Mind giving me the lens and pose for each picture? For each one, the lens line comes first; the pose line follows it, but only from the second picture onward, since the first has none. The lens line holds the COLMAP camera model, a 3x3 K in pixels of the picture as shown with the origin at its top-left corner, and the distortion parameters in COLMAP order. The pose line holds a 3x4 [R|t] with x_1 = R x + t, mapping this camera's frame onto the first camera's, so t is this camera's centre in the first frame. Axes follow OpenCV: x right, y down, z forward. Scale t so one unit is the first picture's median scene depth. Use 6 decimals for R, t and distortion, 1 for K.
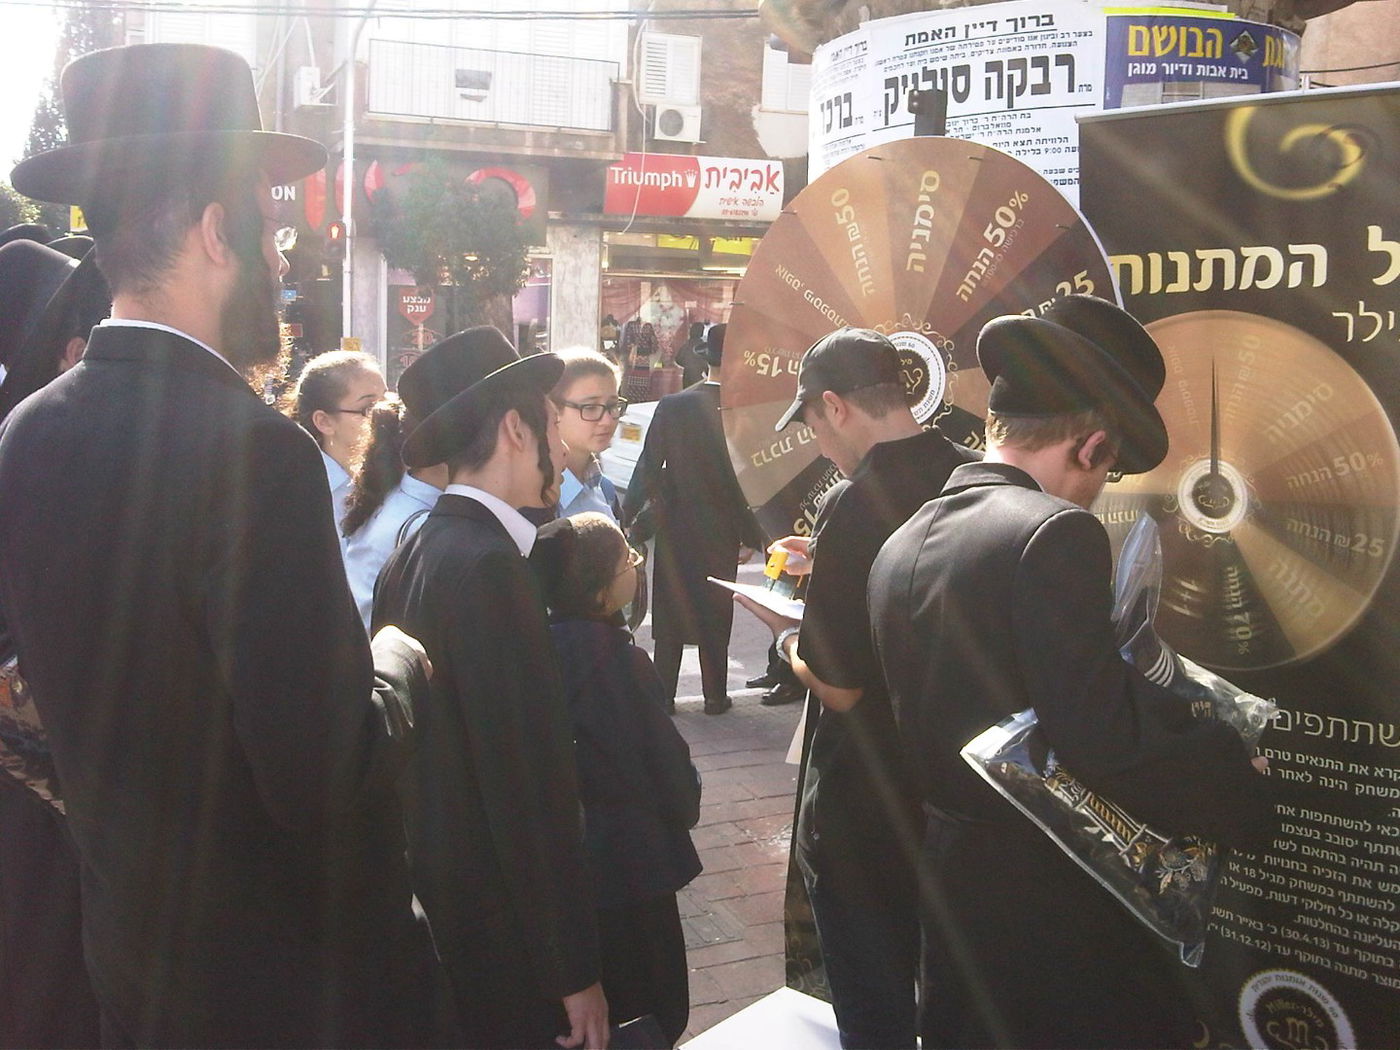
lens RADIAL K [[1413.5, 0, 655.7], [0, 1413.5, 613.0], [0, 0, 1]] dist [0.054300, -0.151058]
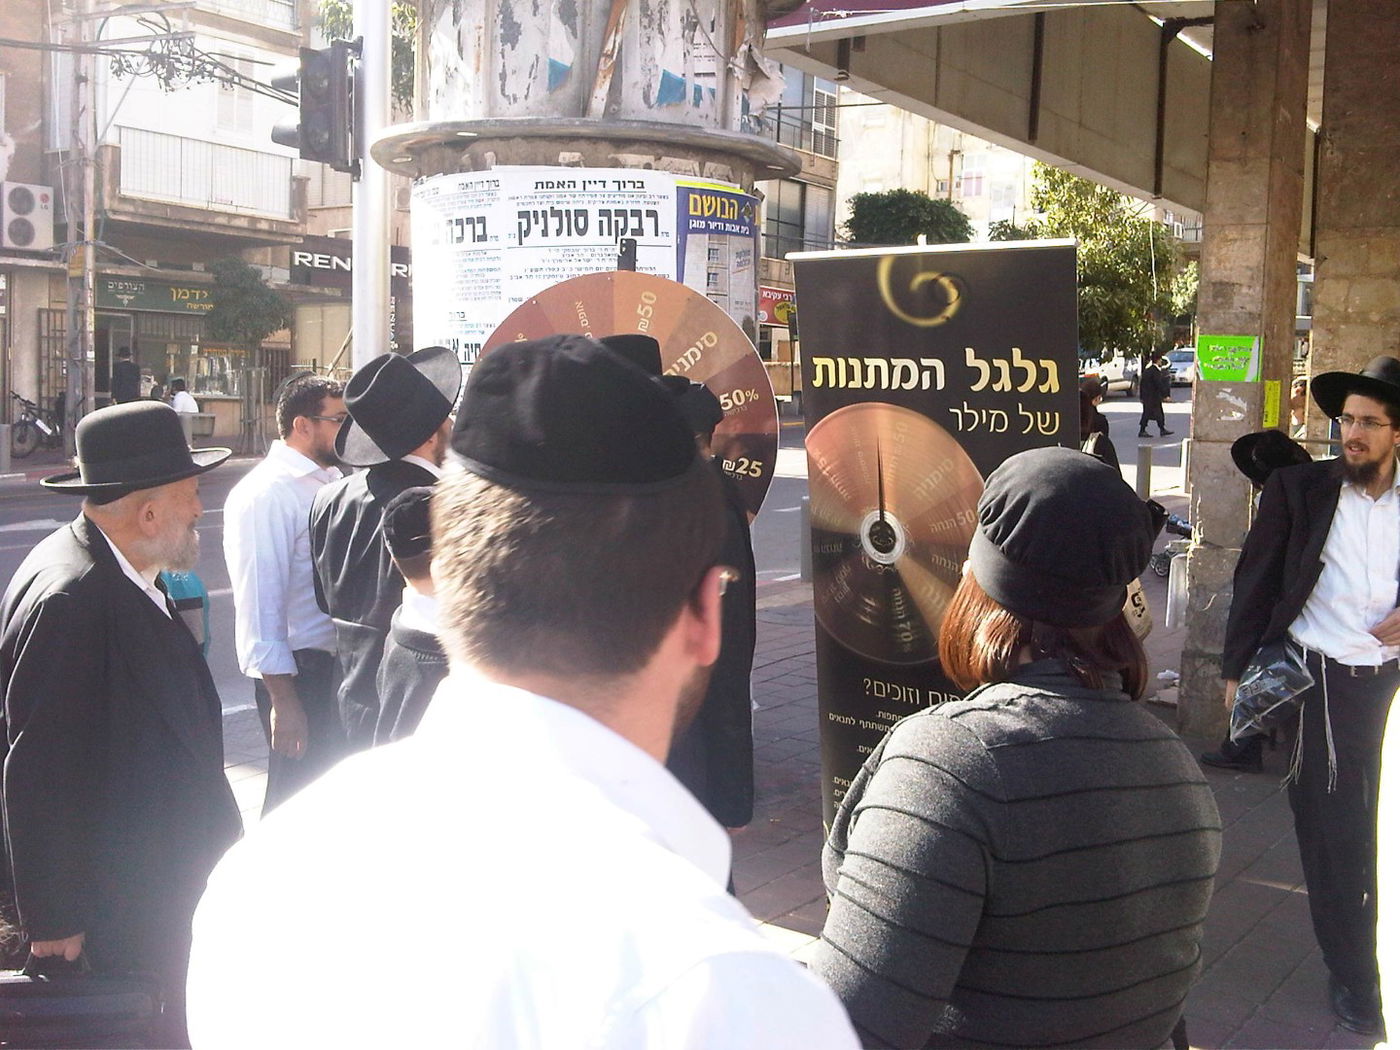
lens RADIAL K [[1456.8, 0, 698.2], [0, 1456.8, 527.7], [0, 0, 1]] dist [0.090483, -0.274189]
pose [[0.820326, -0.038681, 0.570586, -0.118384], [0.090537, 0.993912, -0.062786, 0.004400], [-0.564684, 0.103164, 0.818834, -0.043820]]
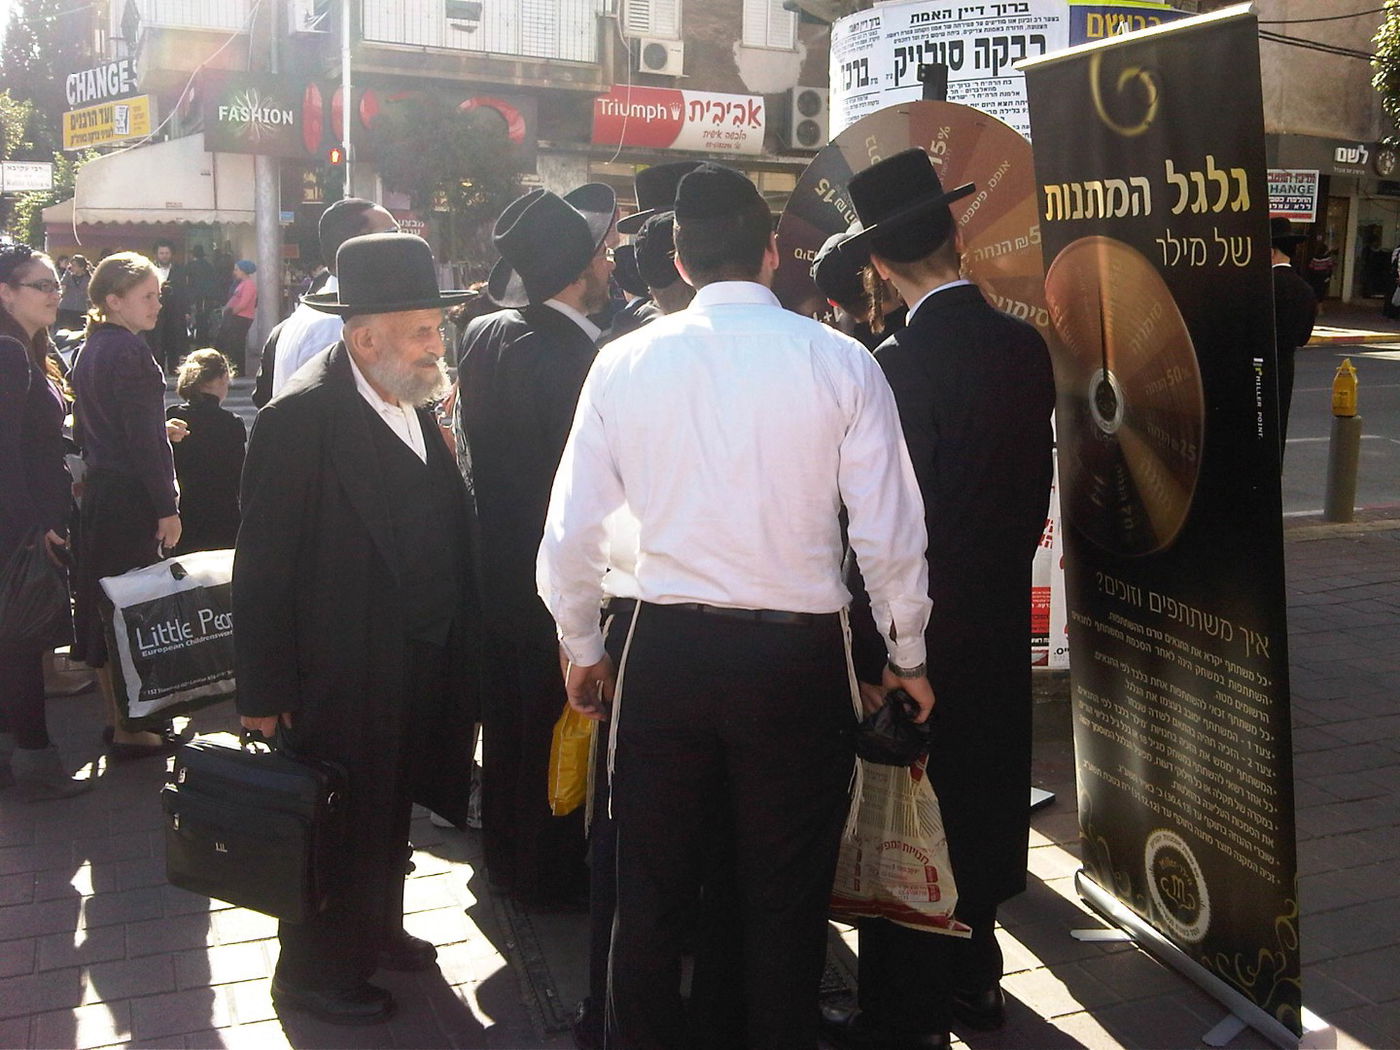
lens RADIAL K [[1431.8, 0, 766.1], [0, 1431.8, 503.5], [0, 0, 1]] dist [0.081616, -0.240284]
pose [[0.995430, -0.002565, 0.095462, -0.017033], [0.005402, 0.999551, -0.029470, 0.013405], [-0.095343, 0.029851, 0.994997, -0.054088]]
